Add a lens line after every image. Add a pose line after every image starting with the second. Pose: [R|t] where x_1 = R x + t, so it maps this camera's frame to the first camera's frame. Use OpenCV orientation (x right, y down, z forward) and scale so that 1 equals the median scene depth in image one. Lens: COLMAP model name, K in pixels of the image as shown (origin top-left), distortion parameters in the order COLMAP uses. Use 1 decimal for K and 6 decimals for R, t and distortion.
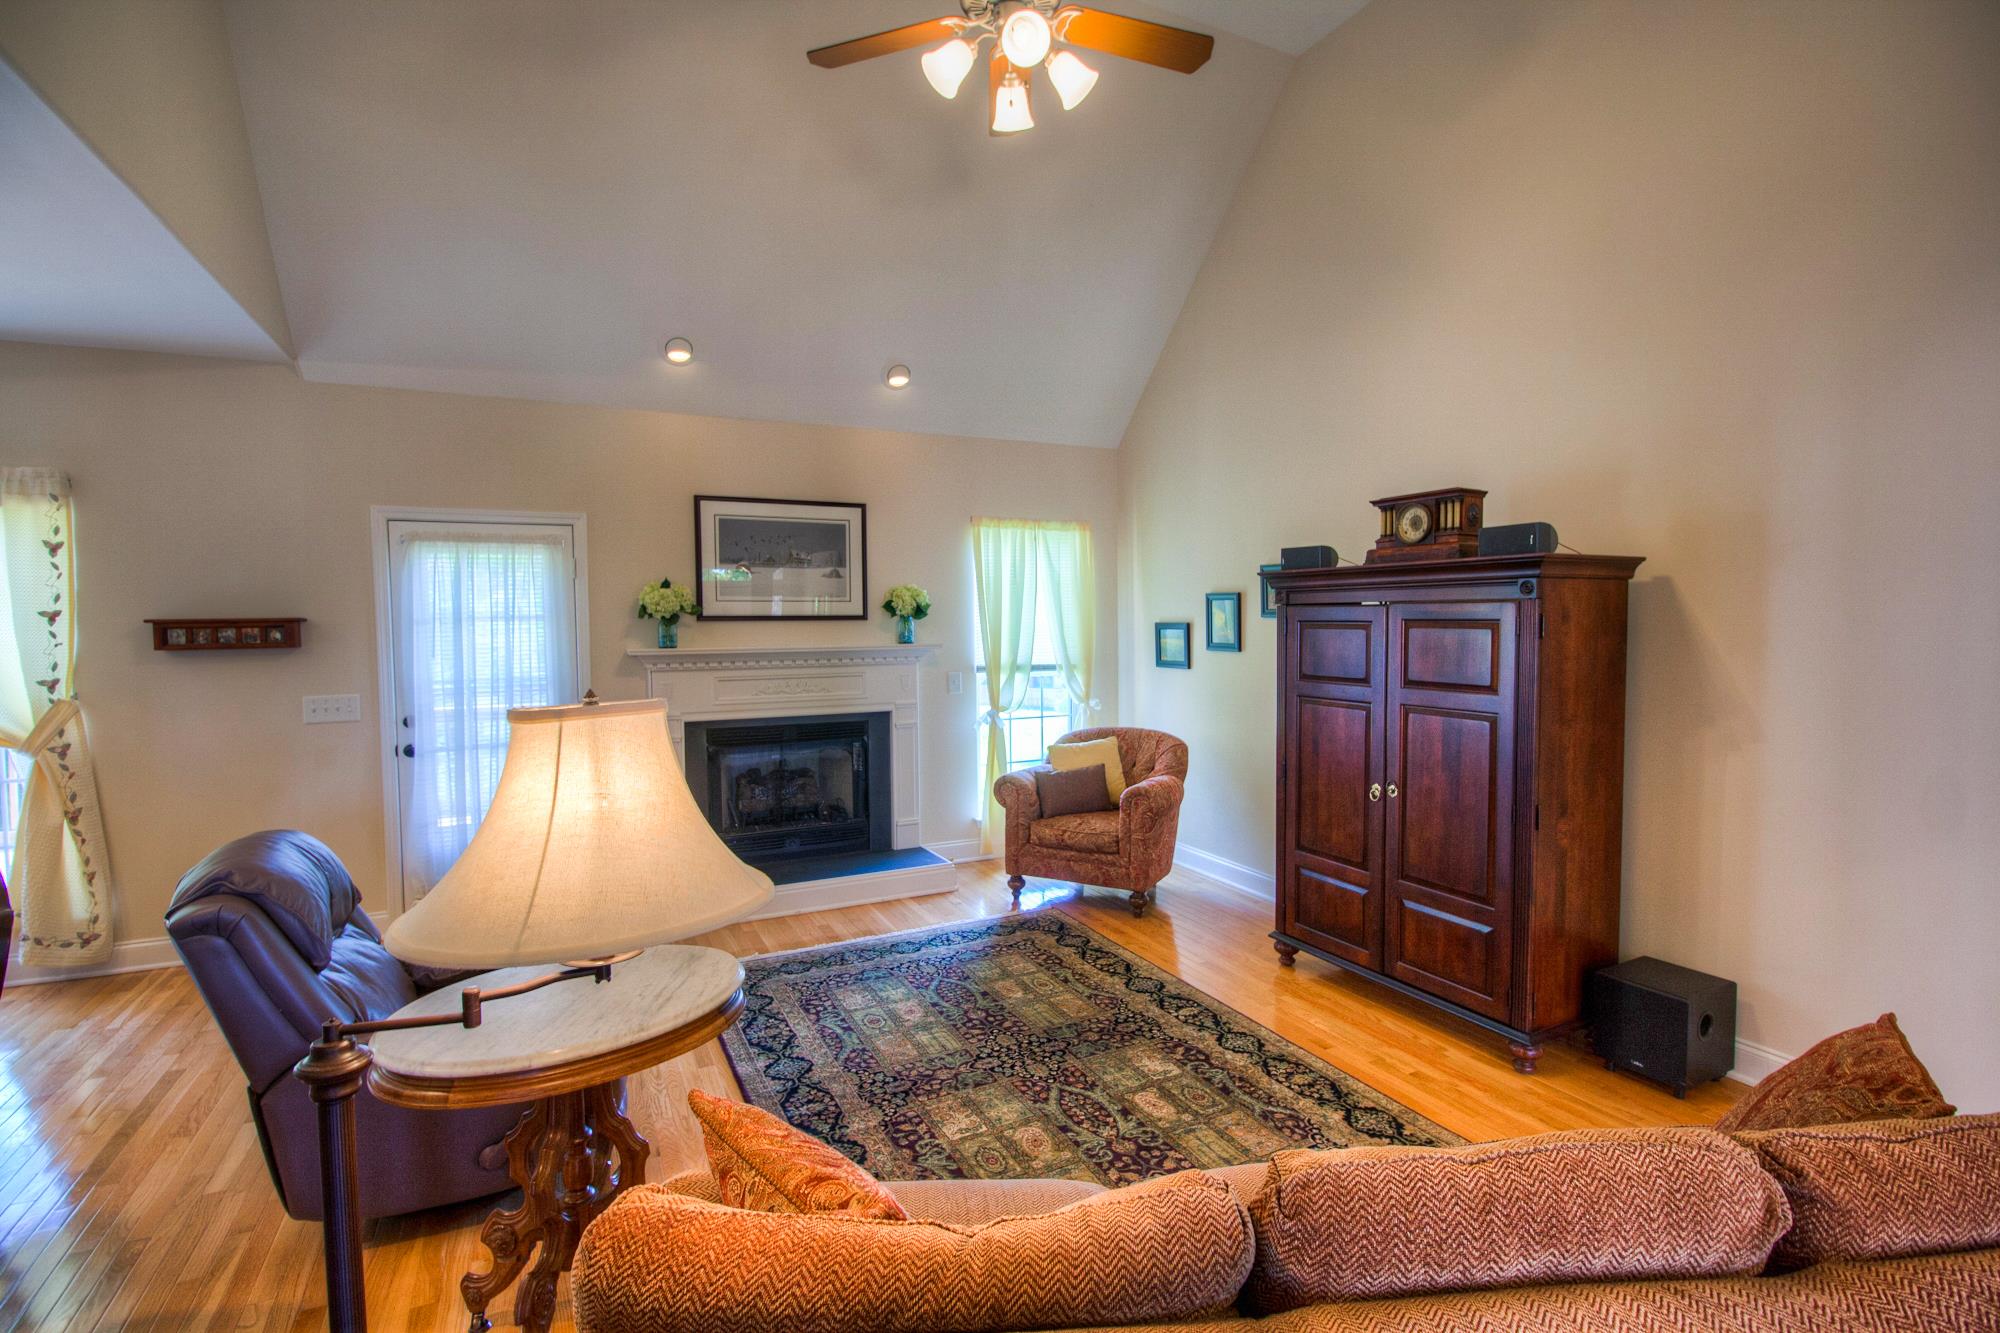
lens RADIAL K [[927.6, 0, 1008.6], [0, 927.6, 658.3], [0, 0, 1]] dist [-0.000779, -0.012315]
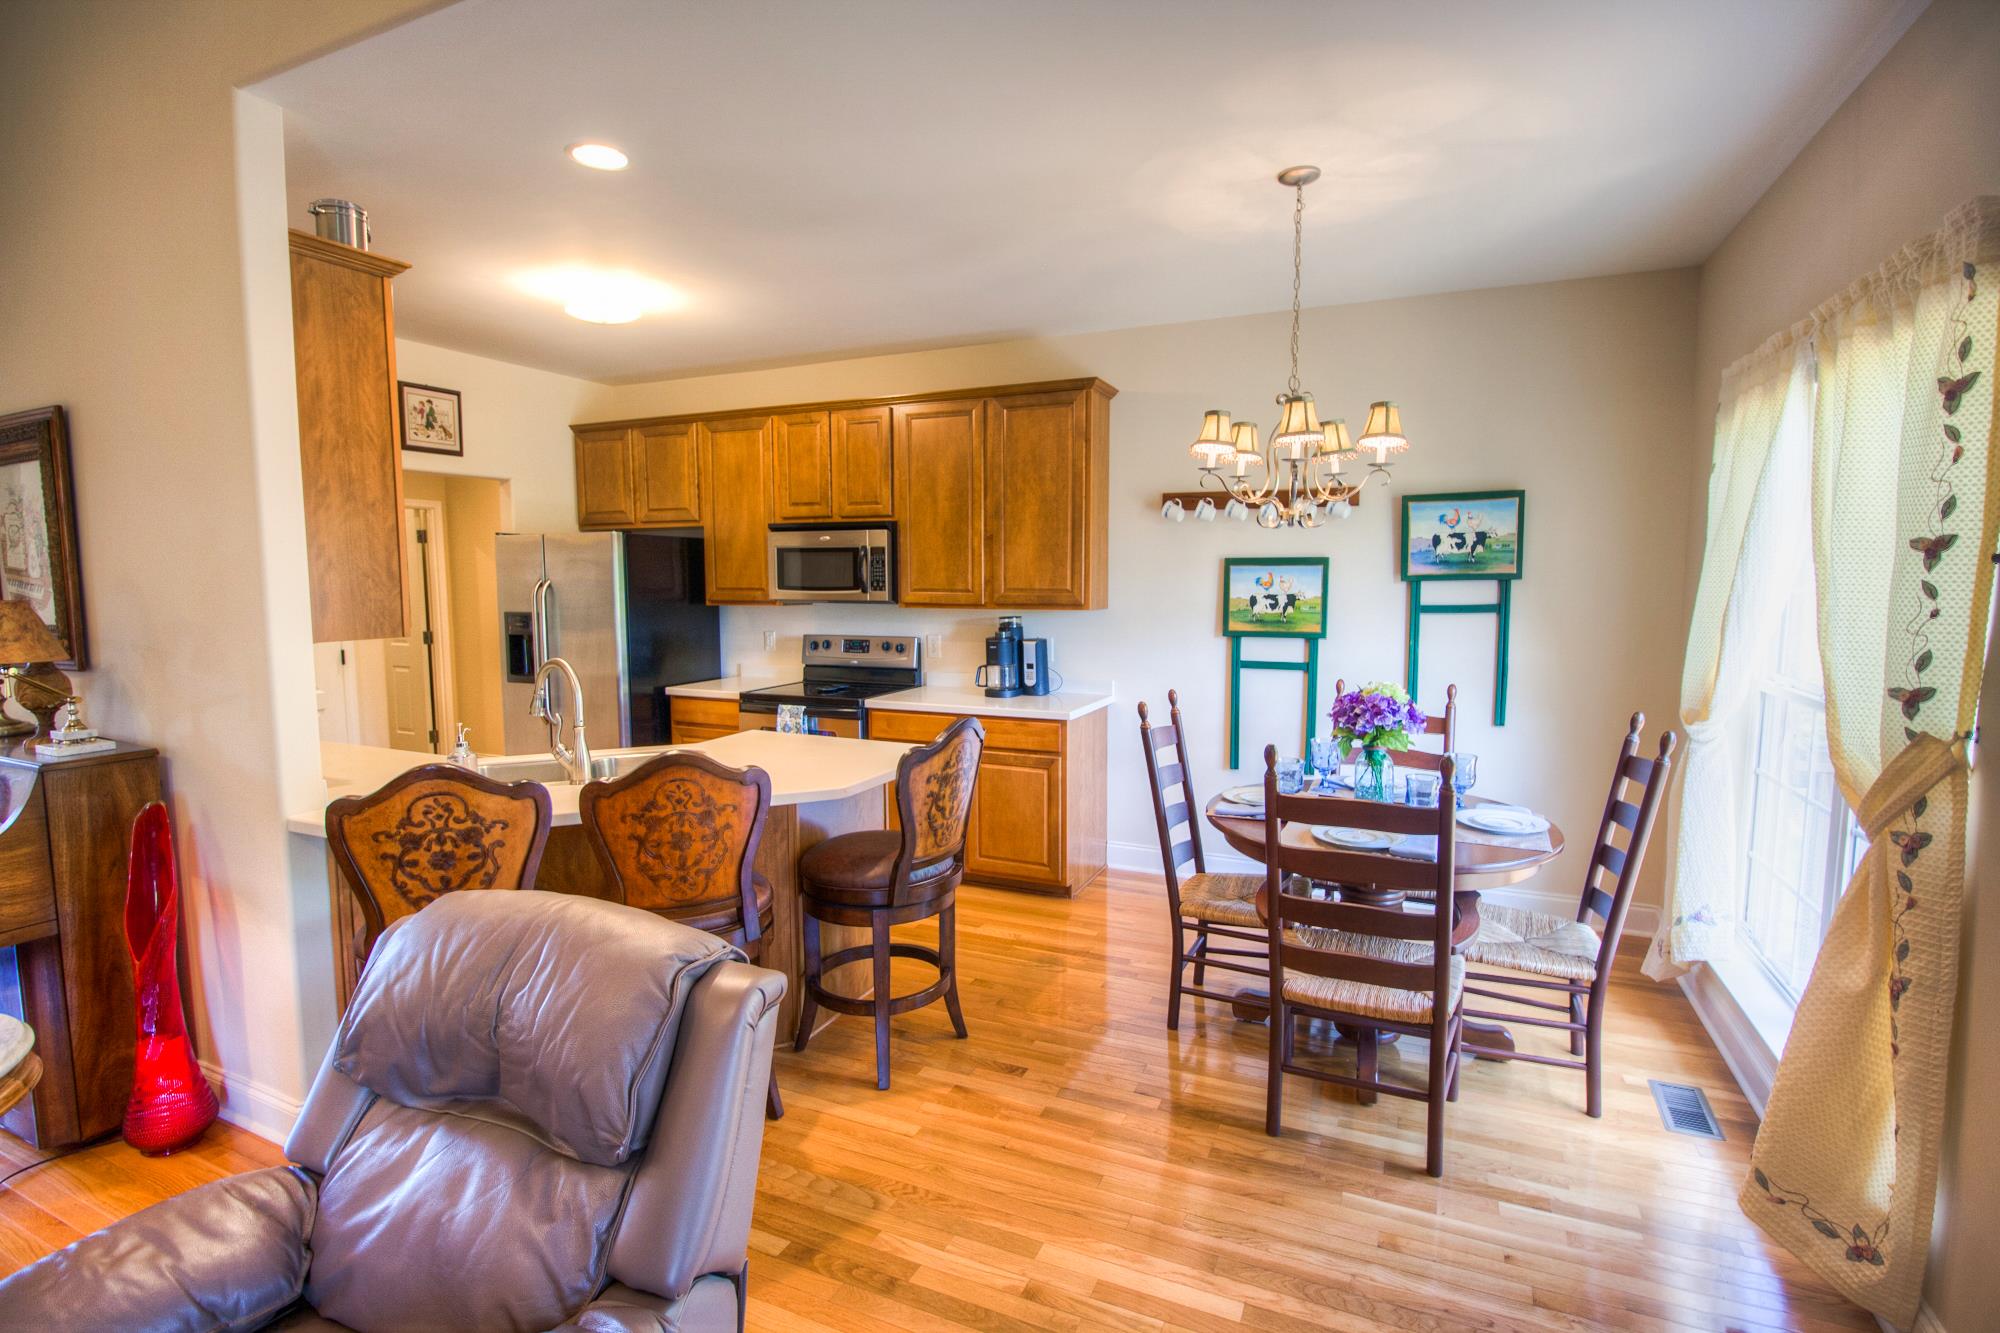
lens RADIAL K [[934.1, 0, 1015.8], [0, 934.1, 660.8], [0, 0, 1]] dist [0.000986, -0.013512]
pose [[-0.766019, 0.069219, -0.639080, -0.391220], [-0.018250, 0.991443, 0.129258, -0.039484], [0.642559, 0.110677, -0.758201, 1.009689]]
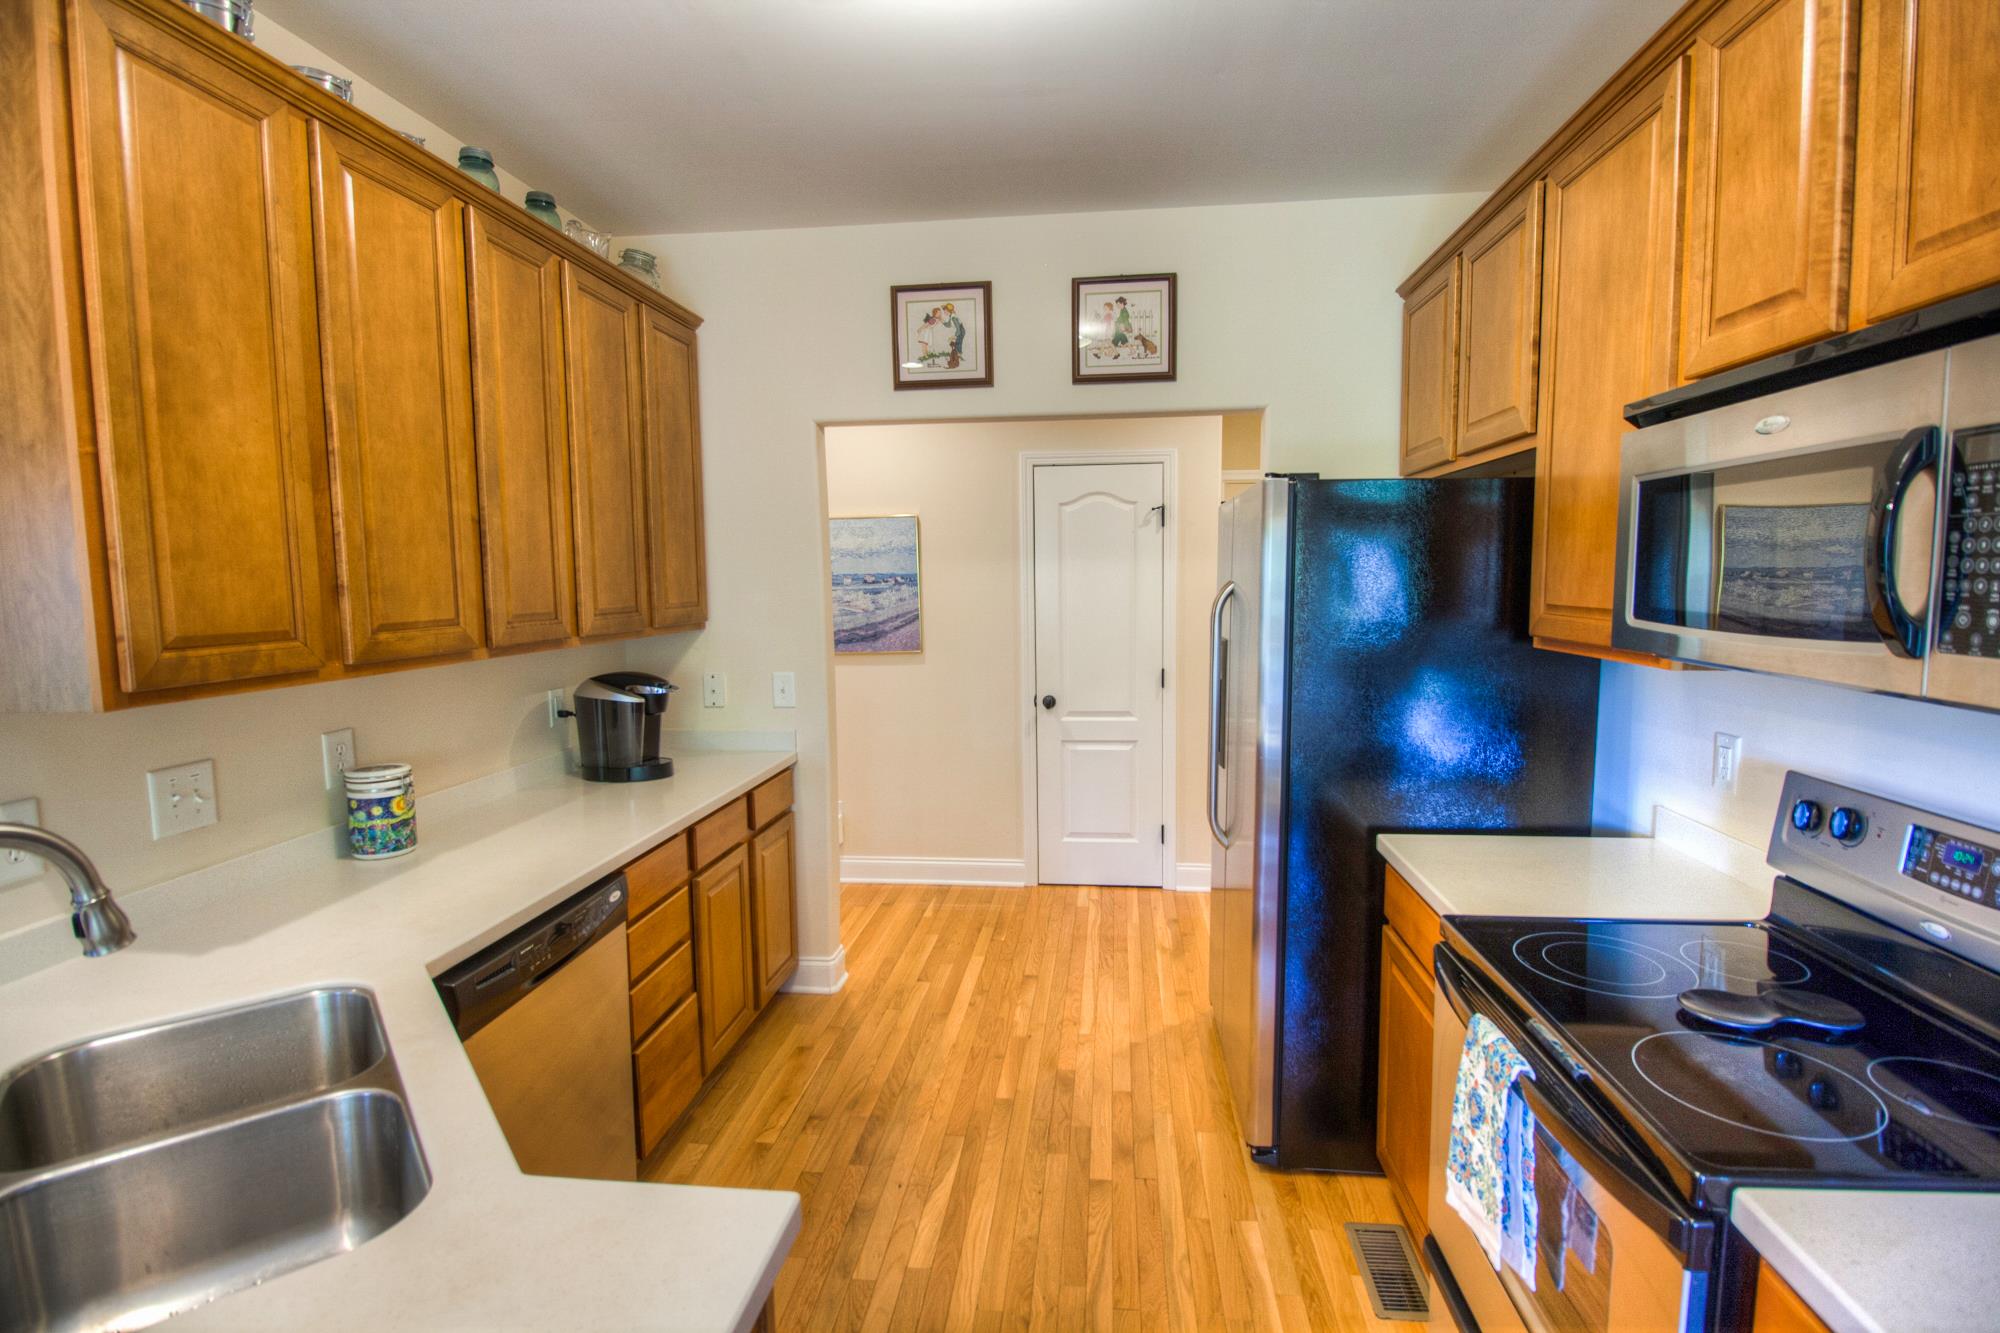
lens RADIAL K [[929.2, 0, 1015.3], [0, 929.2, 663.5], [0, 0, 1]] dist [0.002001, -0.013225]
pose [[-0.845459, -0.033812, 0.532969, -0.944221], [0.039647, 0.991266, 0.125780, -0.006339], [-0.532567, 0.127473, -0.836734, 0.298882]]
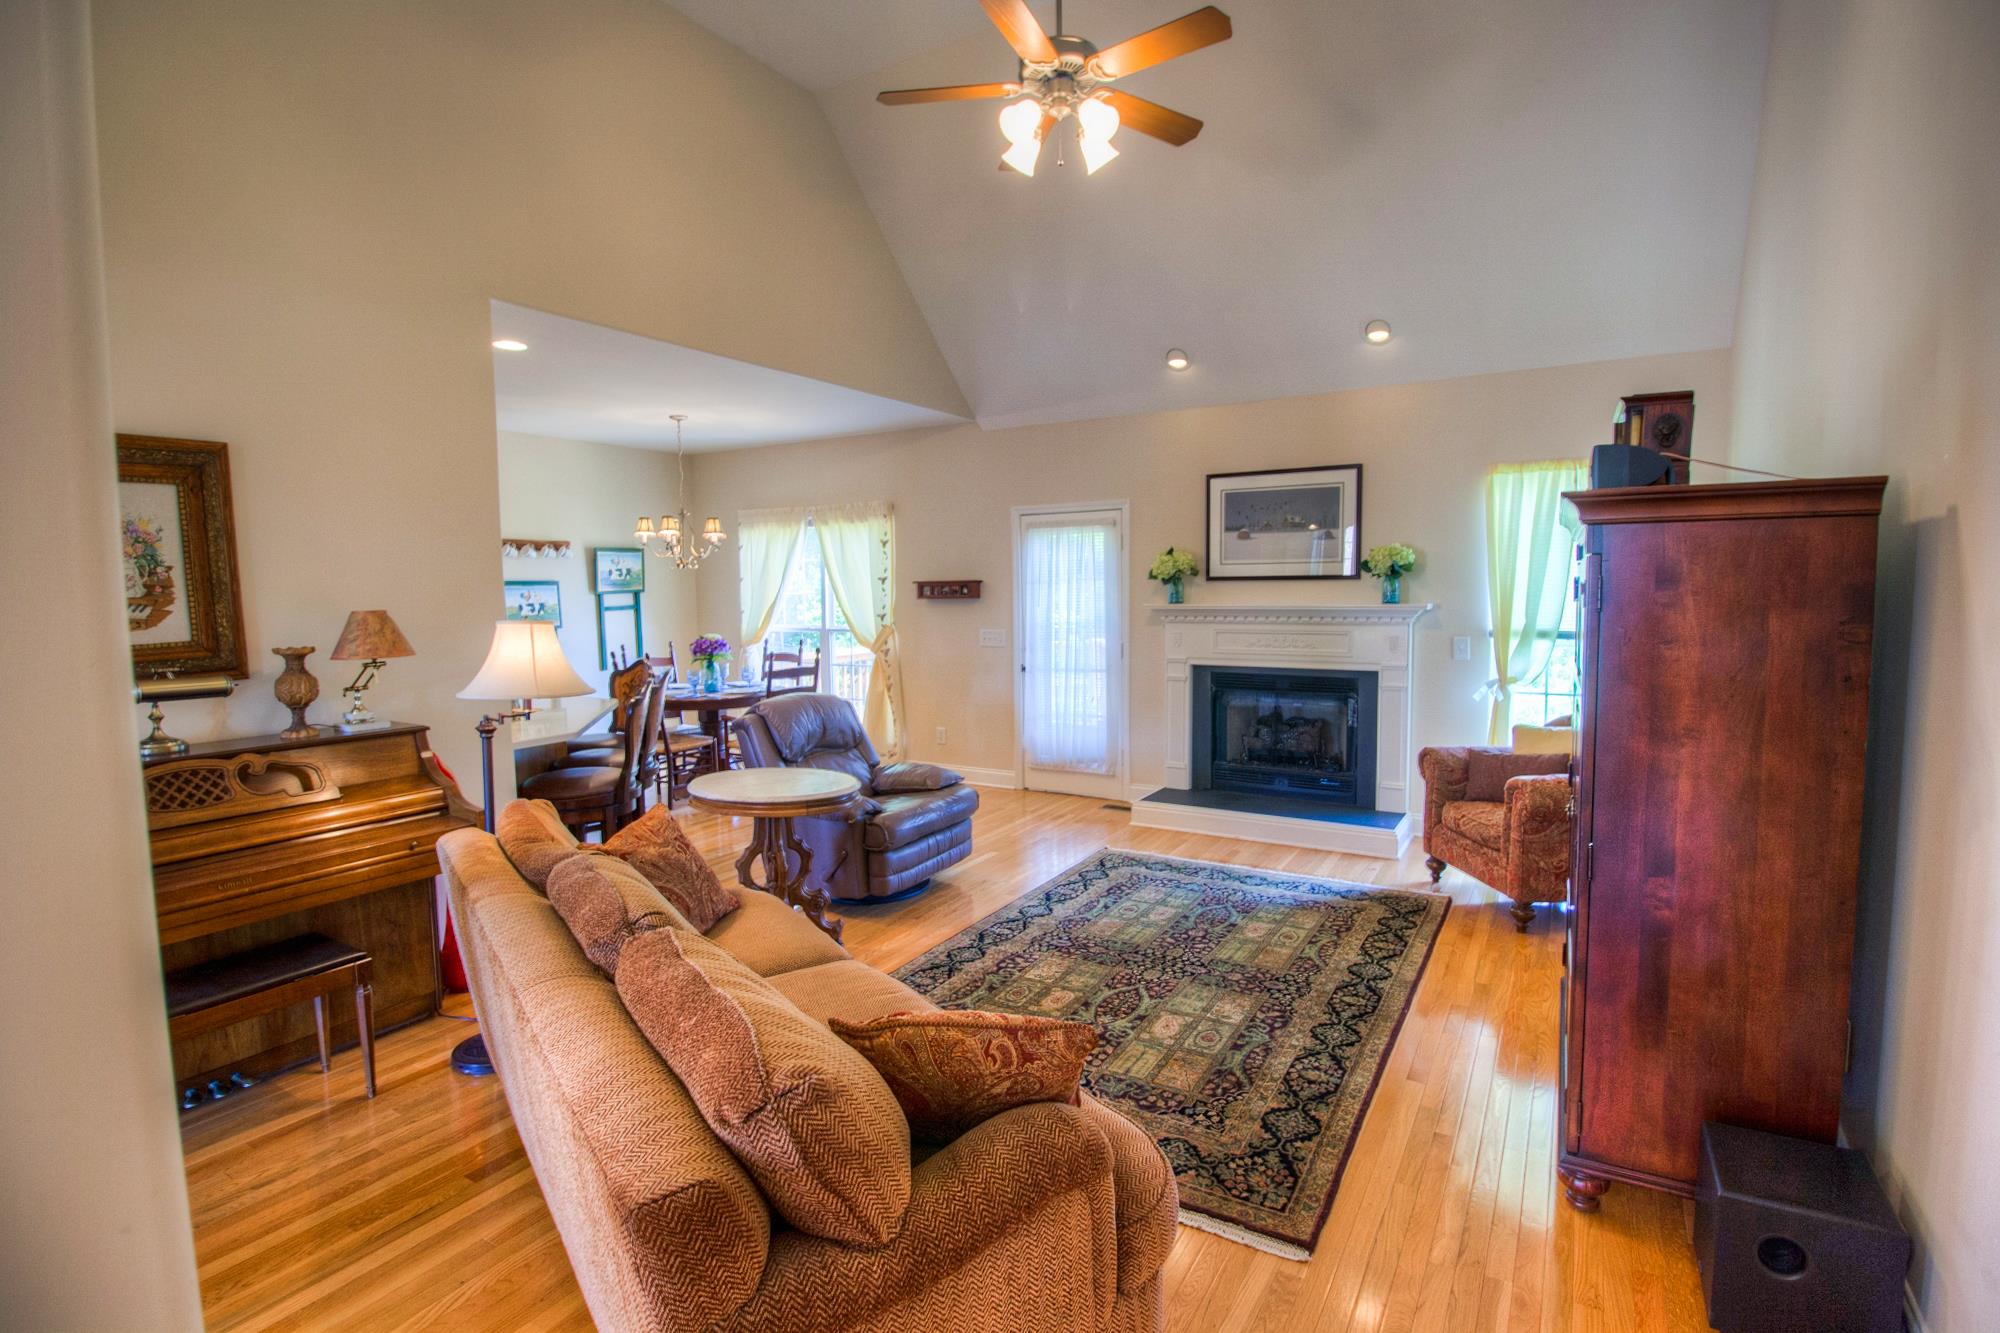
lens RADIAL K [[934.1, 0, 1015.8], [0, 934.1, 660.8], [0, 0, 1]] dist [0.000986, -0.013512]
pose [[0.541515, 0.070020, -0.837770, 0.683103], [-0.026589, 0.997453, 0.066180, -0.014081], [0.840270, -0.013562, 0.541998, 0.178424]]
